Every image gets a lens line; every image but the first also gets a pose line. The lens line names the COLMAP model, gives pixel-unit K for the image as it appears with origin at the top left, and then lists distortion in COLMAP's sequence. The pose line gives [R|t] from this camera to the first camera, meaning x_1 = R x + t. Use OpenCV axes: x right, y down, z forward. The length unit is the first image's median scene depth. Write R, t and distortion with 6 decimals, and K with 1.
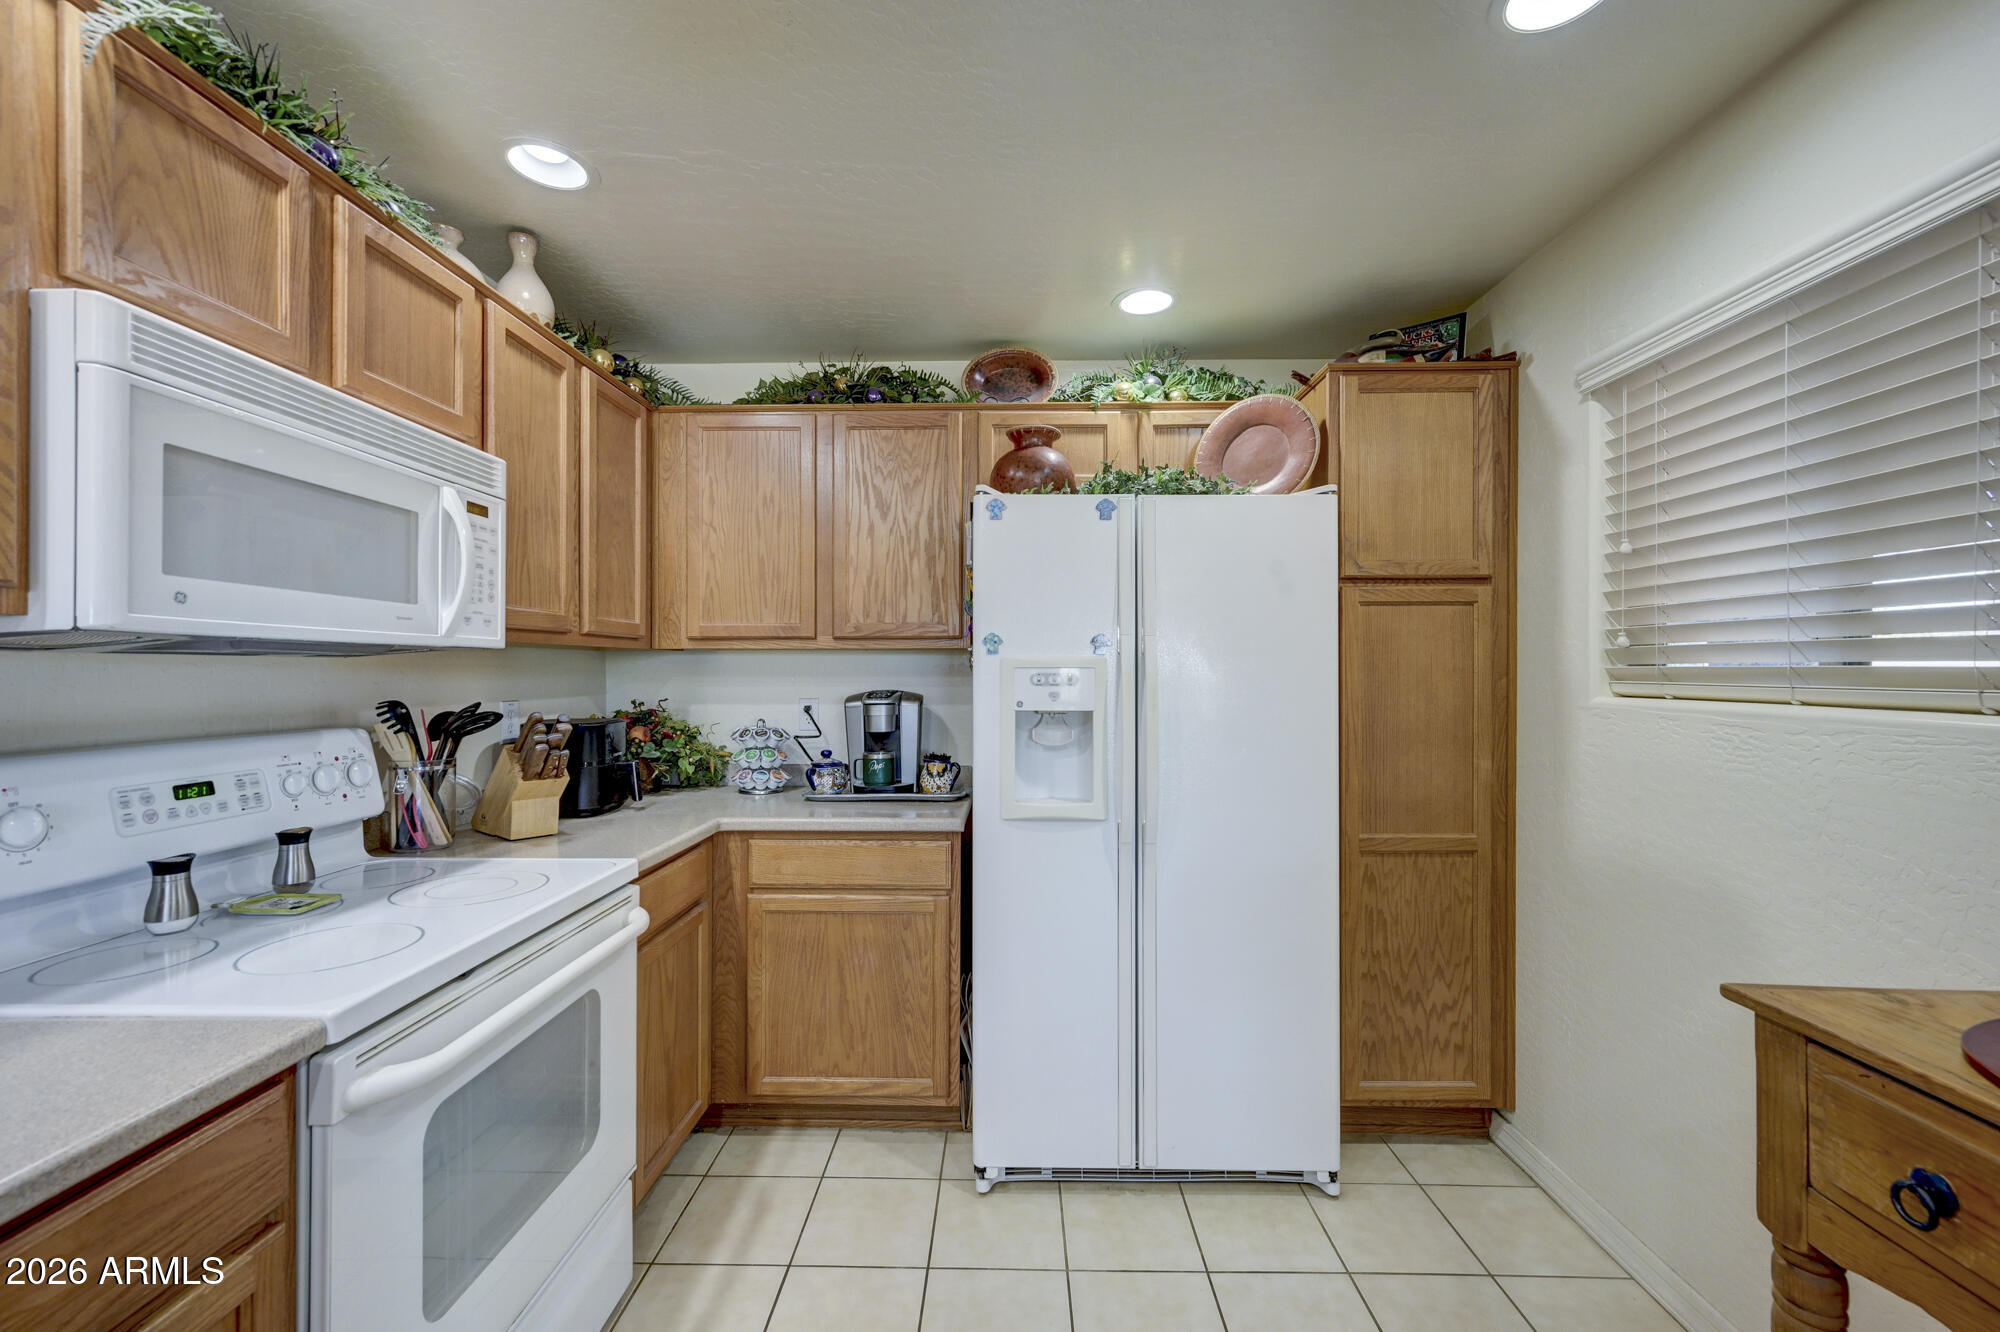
lens RADIAL K [[788.7, 0, 1001.2], [0, 788.7, 670.5], [0, 0, 1]] dist [0.009264, 0.001148]
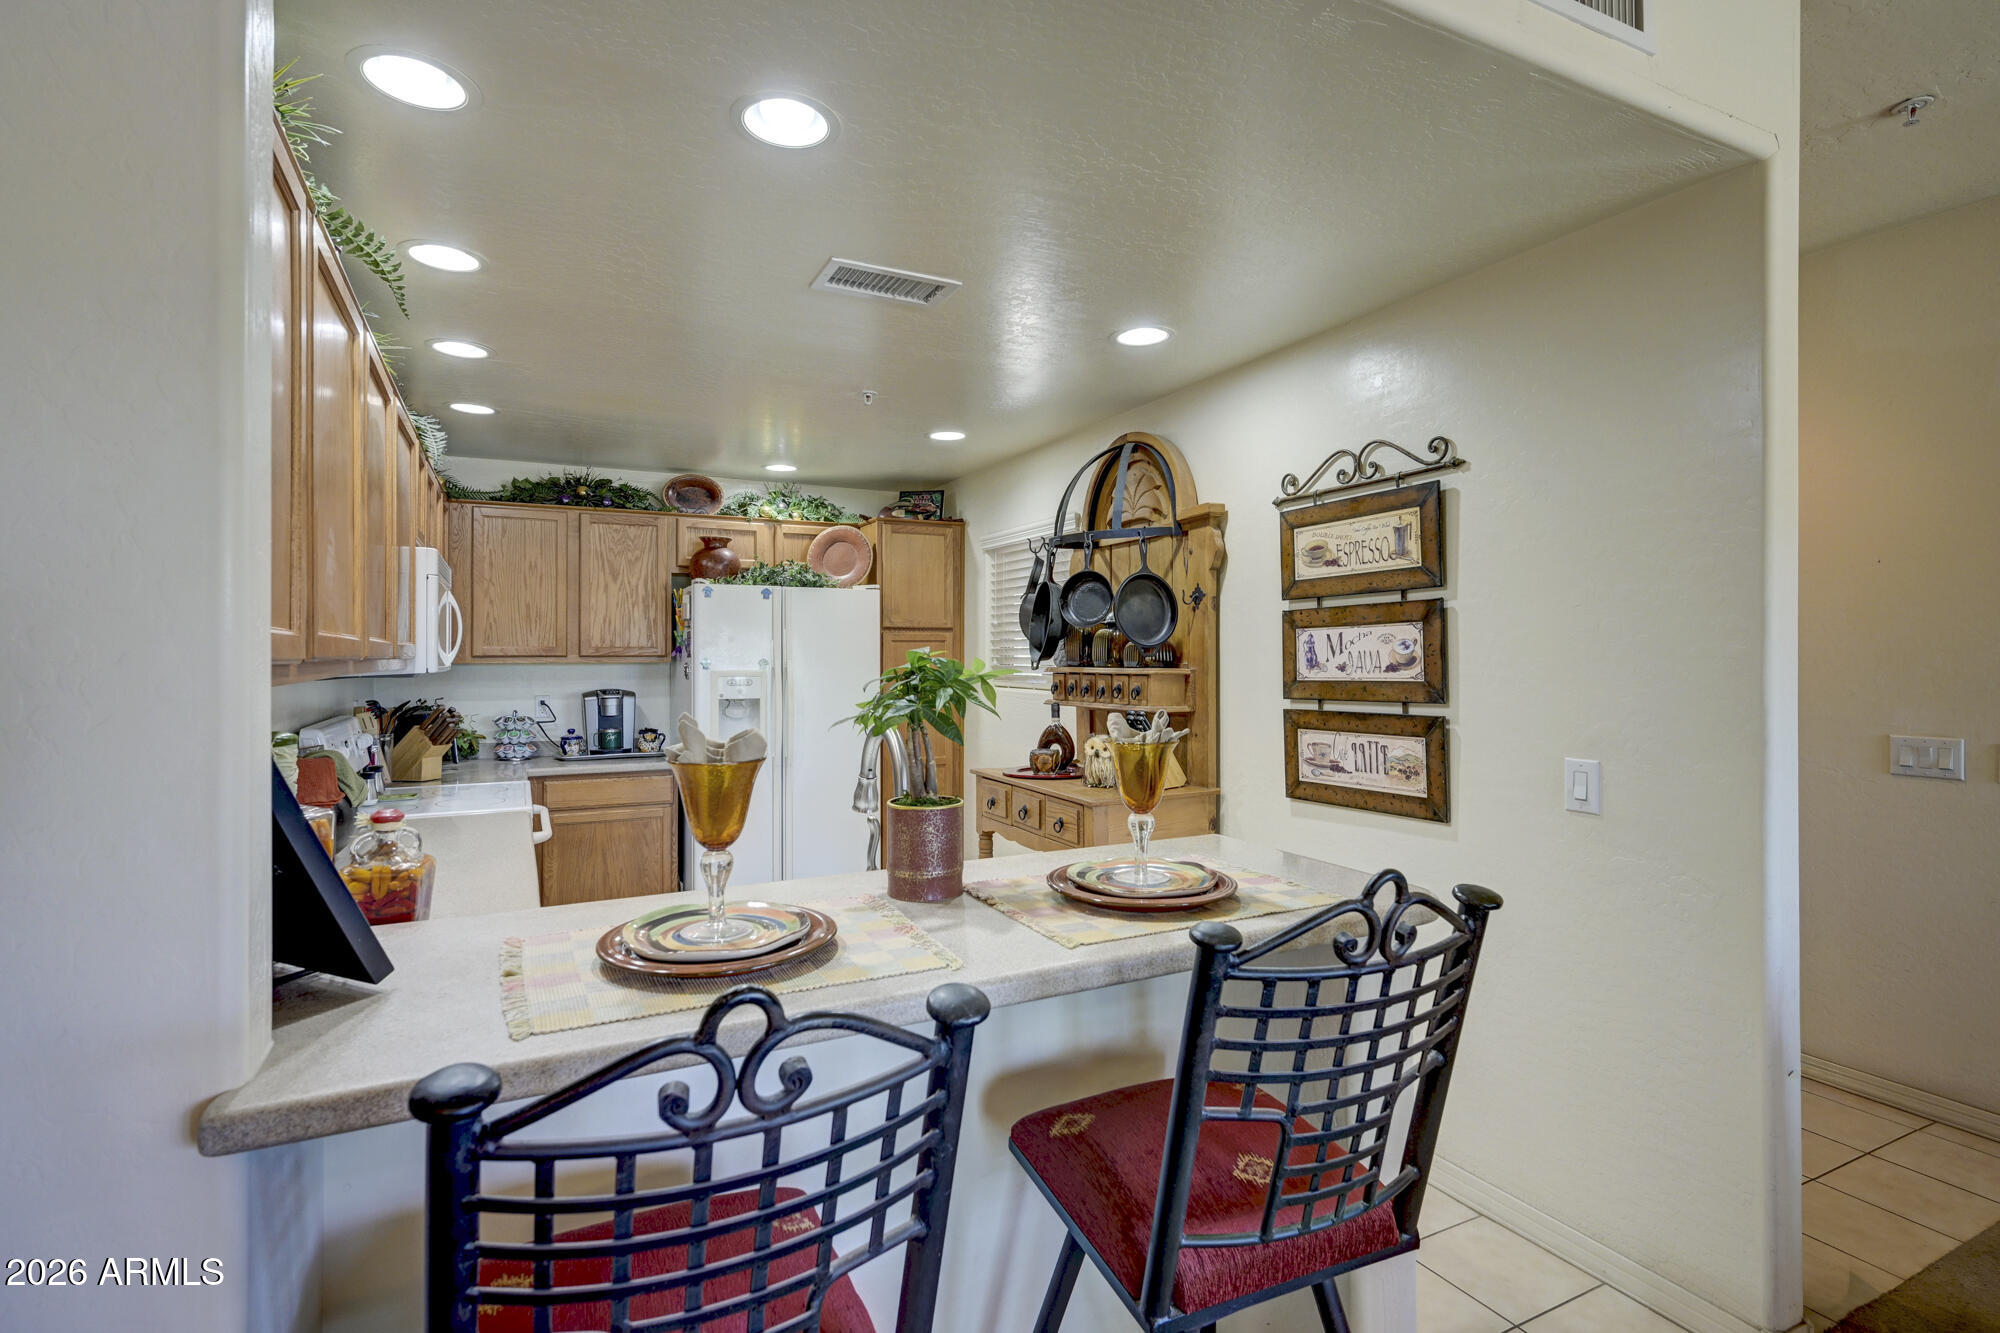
lens RADIAL K [[968.7, 0, 1000.2], [0, 968.7, 659.5], [0, 0, 1]] dist [-0.000753, -0.000031]
pose [[0.886123, -0.001921, 0.463446, -0.366800], [-0.000675, 0.999985, 0.005435, -0.046038], [-0.463449, -0.005129, 0.886108, -1.091748]]
